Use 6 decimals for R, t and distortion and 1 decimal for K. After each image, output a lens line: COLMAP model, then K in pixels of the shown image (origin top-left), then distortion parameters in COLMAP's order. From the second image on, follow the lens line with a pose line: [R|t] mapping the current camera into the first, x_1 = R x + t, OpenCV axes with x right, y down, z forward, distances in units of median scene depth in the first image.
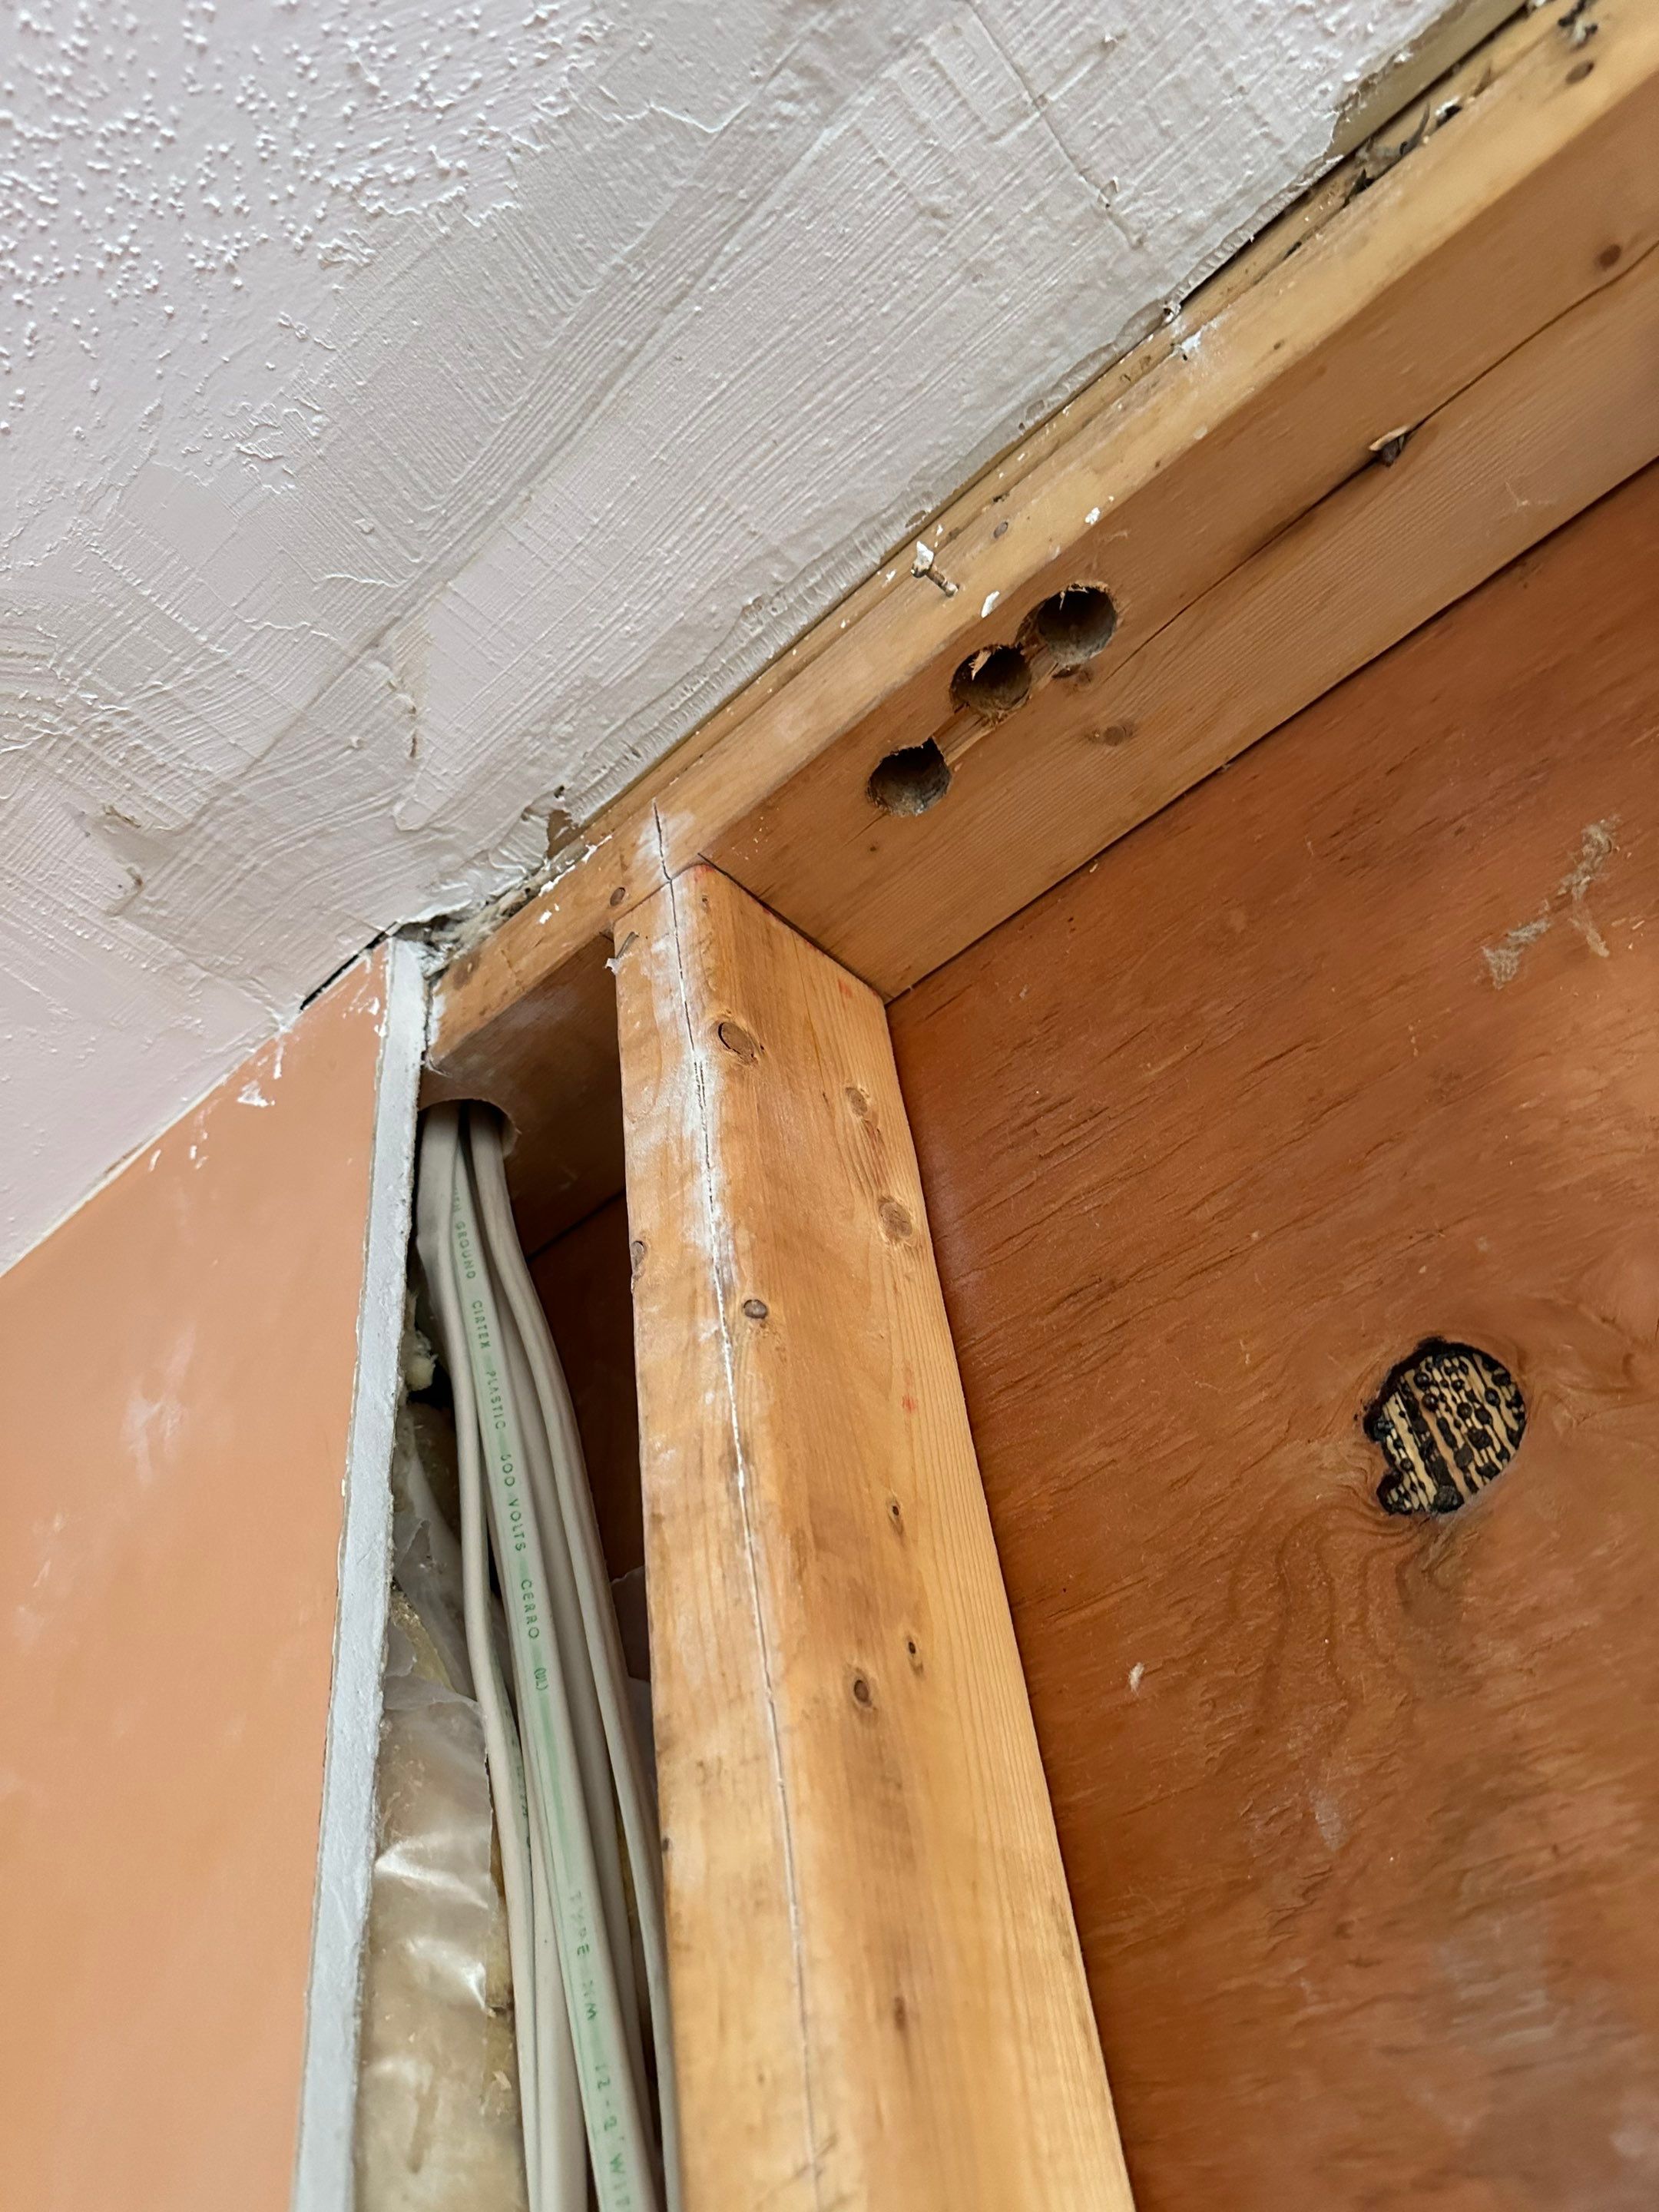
lens RADIAL K [[1523.1, 0, 837.9], [0, 1523.1, 1115.7], [0, 0, 1]] dist [0.016834, -0.016135]
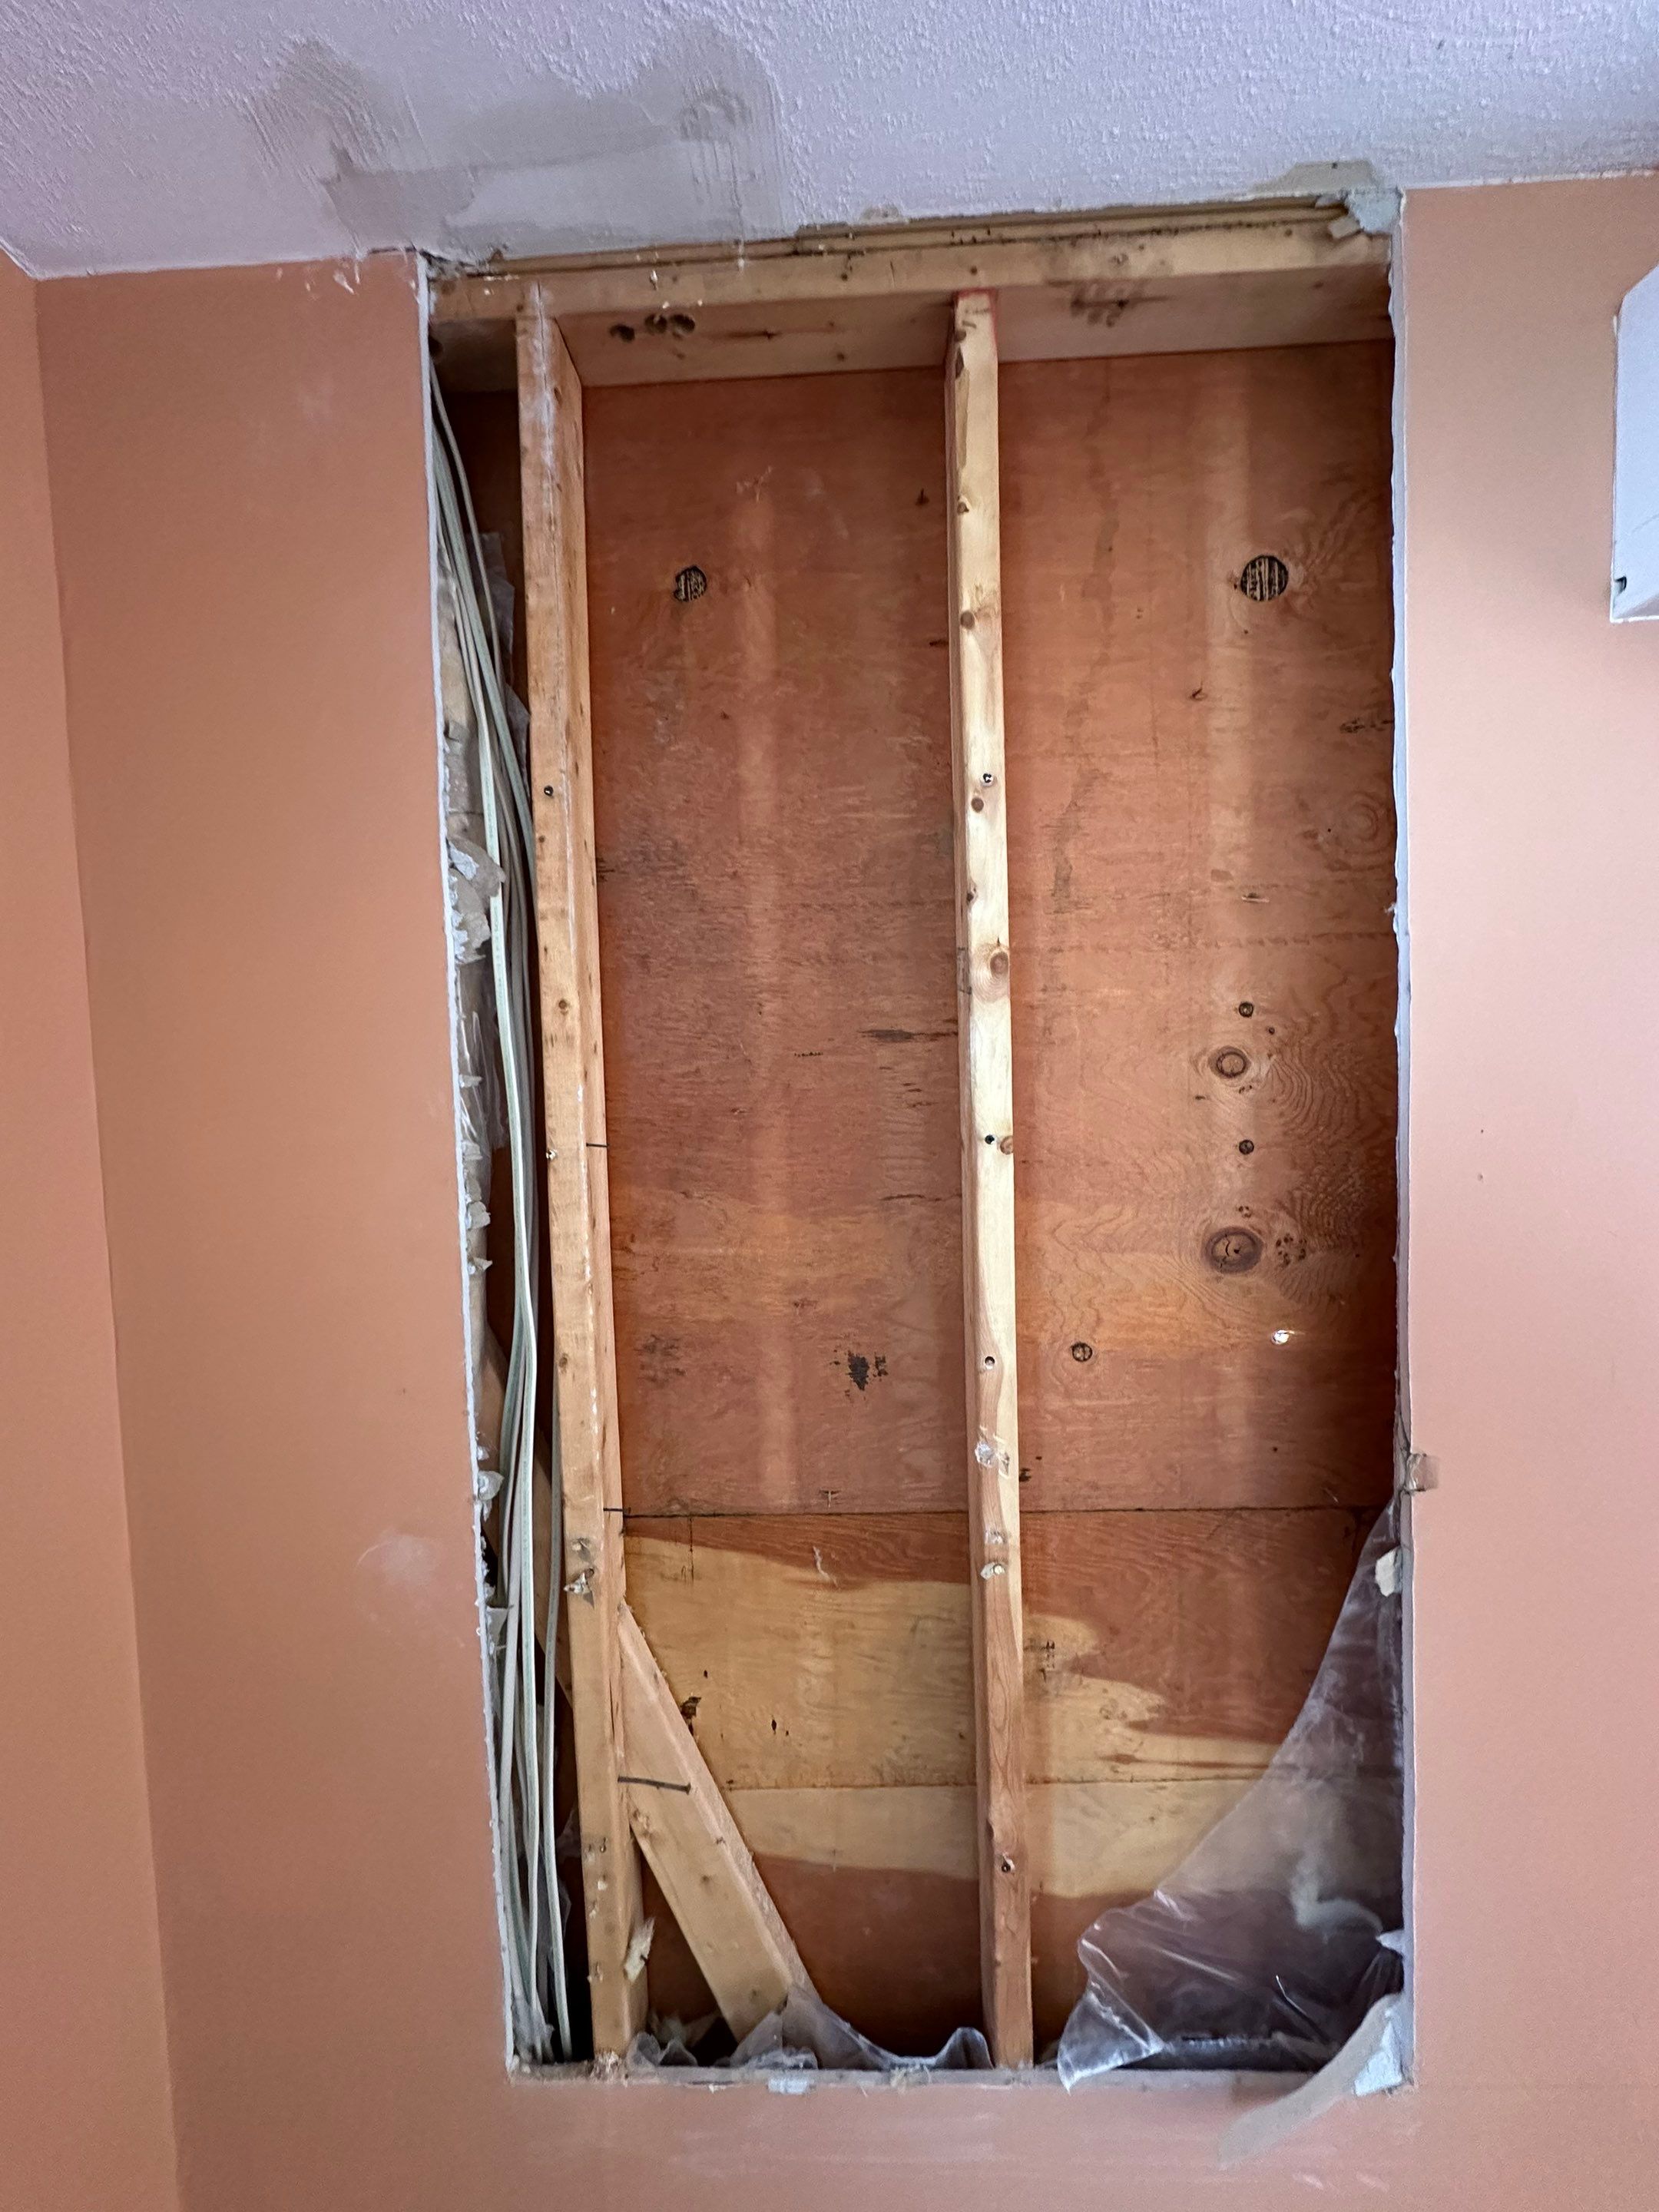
lens RADIAL K [[889.9, 0, 841.1], [0, 889.9, 1101.9], [0, 0, 1]] dist [-0.000527, -0.000240]
pose [[0.763922, 0.077229, 0.640670, -0.846739], [-0.474770, 0.739675, 0.476943, -0.148749], [-0.437054, -0.668518, 0.601720, -1.848879]]
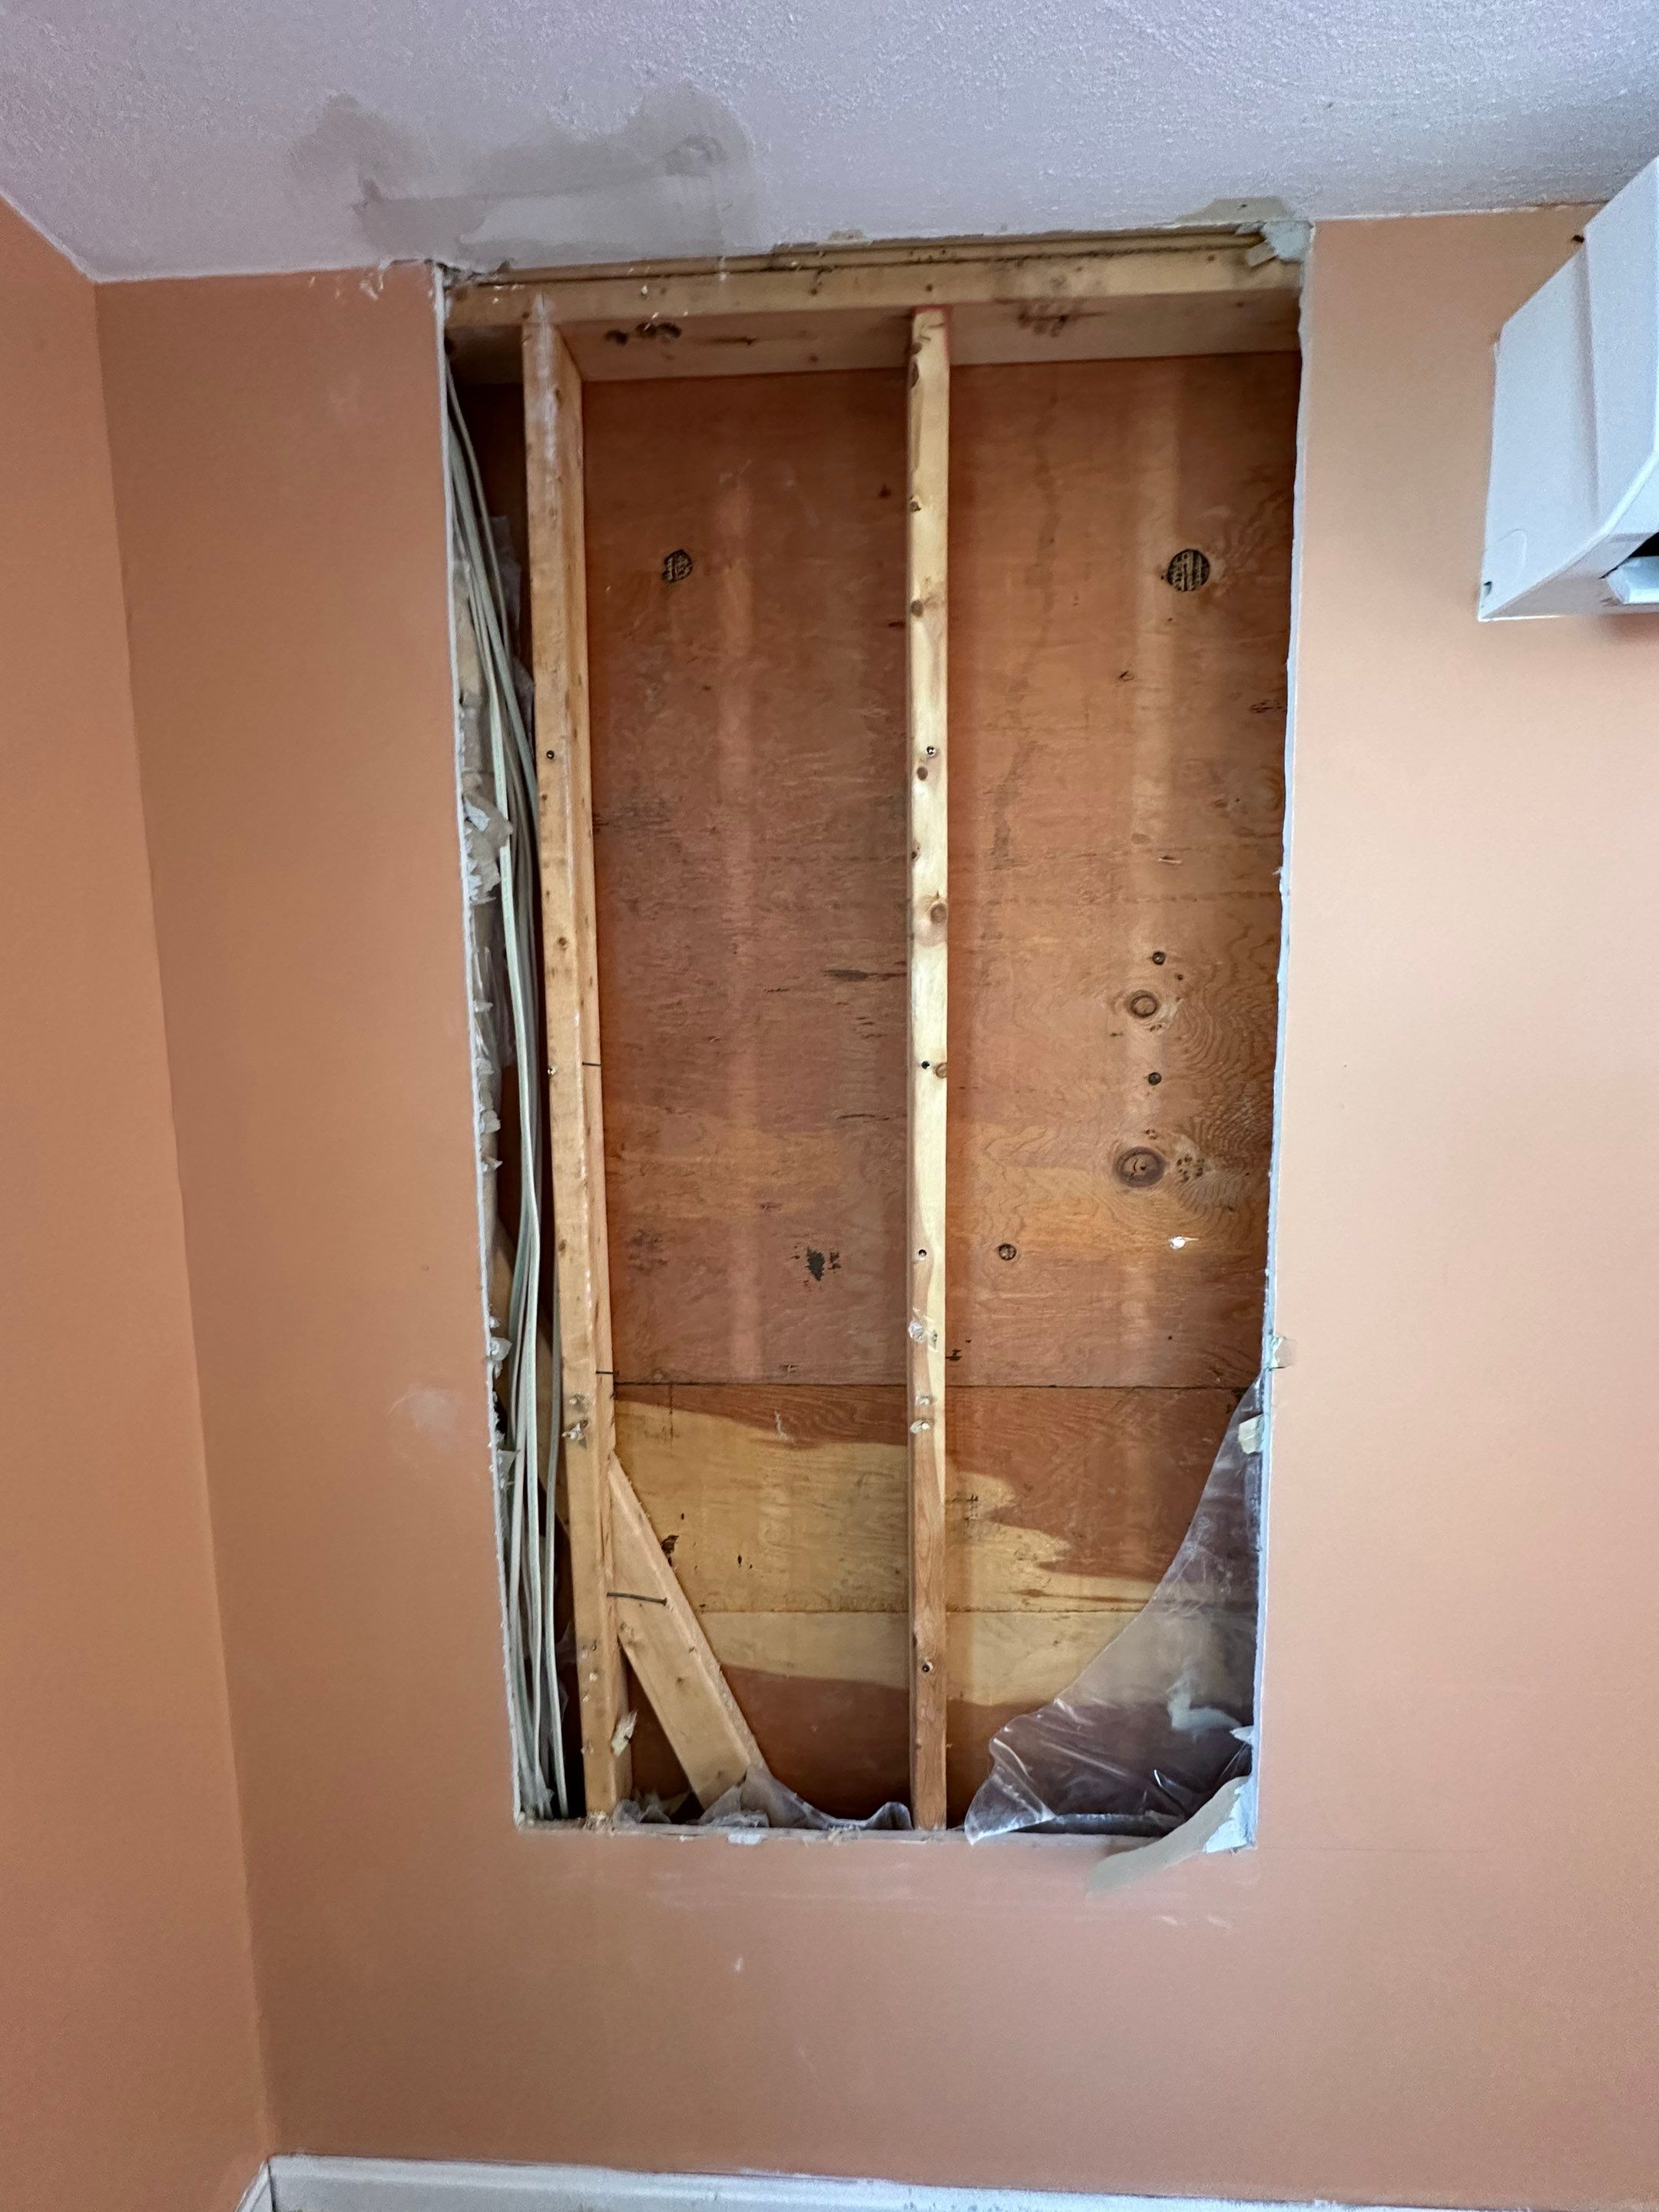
lens RADIAL K [[889.9, 0, 841.1], [0, 889.9, 1101.9], [0, 0, 1]] dist [-0.000527, -0.000240]
pose [[0.767318, 0.056669, 0.638758, -0.981836], [-0.485673, 0.701794, 0.521160, -0.362372], [-0.418743, -0.710123, 0.566022, -2.193326]]
